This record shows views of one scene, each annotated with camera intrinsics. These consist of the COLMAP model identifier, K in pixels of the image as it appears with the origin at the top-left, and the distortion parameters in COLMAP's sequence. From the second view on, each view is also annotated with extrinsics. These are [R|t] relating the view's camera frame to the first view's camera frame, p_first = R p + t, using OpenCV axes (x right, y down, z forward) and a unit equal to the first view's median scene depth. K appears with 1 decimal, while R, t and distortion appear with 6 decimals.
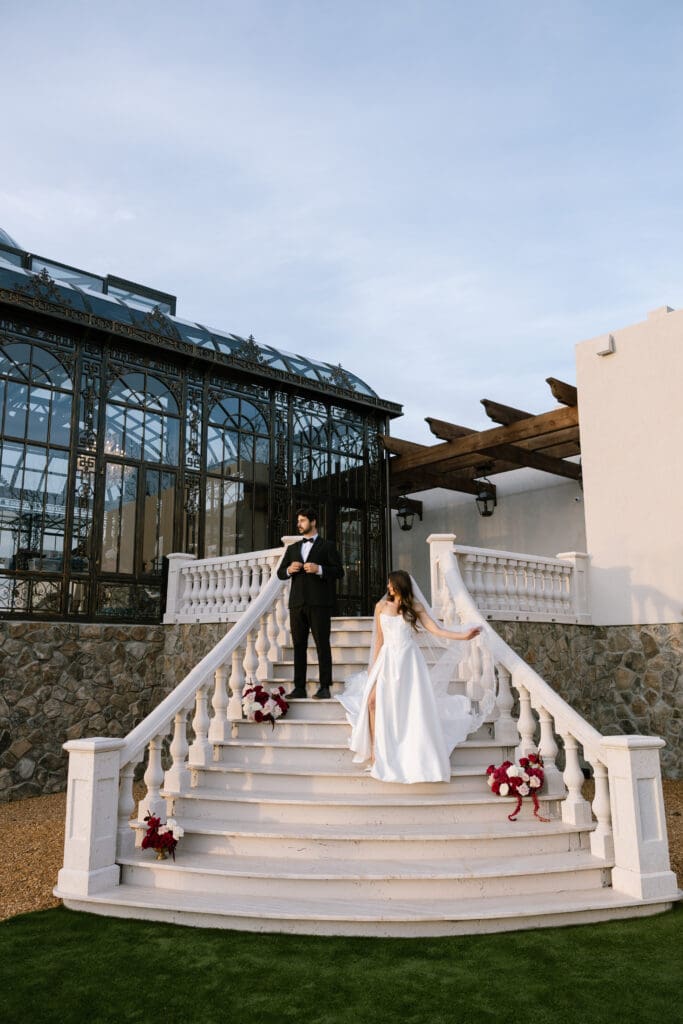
lens RADIAL K [[783.4, 0, 323.3], [0, 783.4, 509.9], [0, 0, 1]] dist [0.004438, 0.001661]
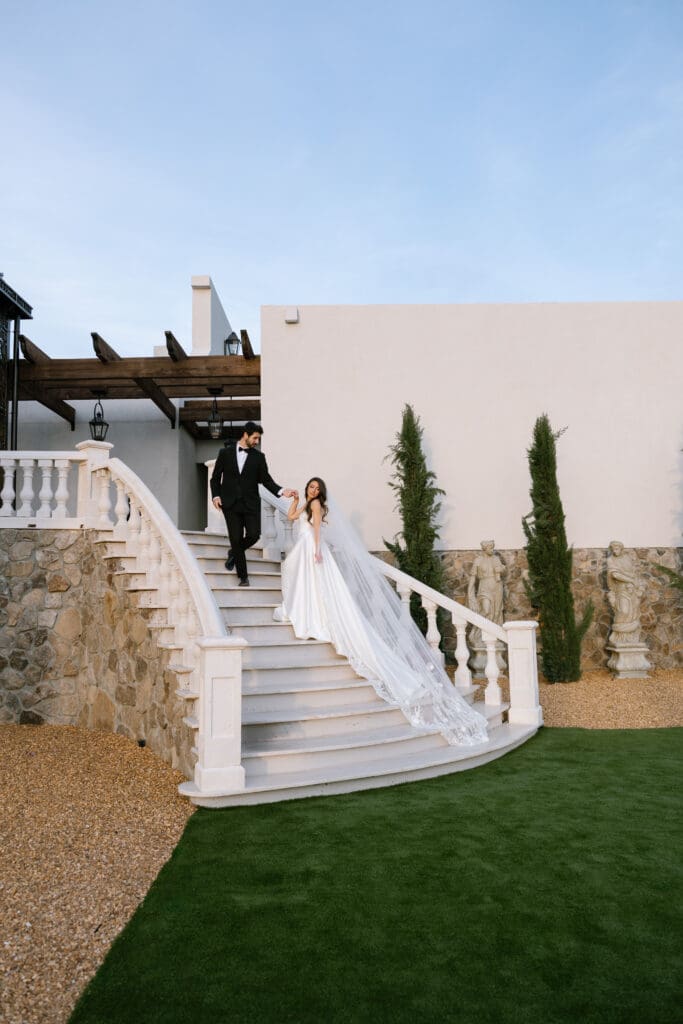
lens RADIAL K [[783.4, 0, 323.3], [0, 783.4, 509.9], [0, 0, 1]] dist [0.004438, 0.001661]
pose [[0.689241, 0.083609, 0.719692, -0.433529], [-0.145577, 0.989043, 0.024517, 0.041456], [-0.709757, -0.121668, 0.693860, 0.115755]]
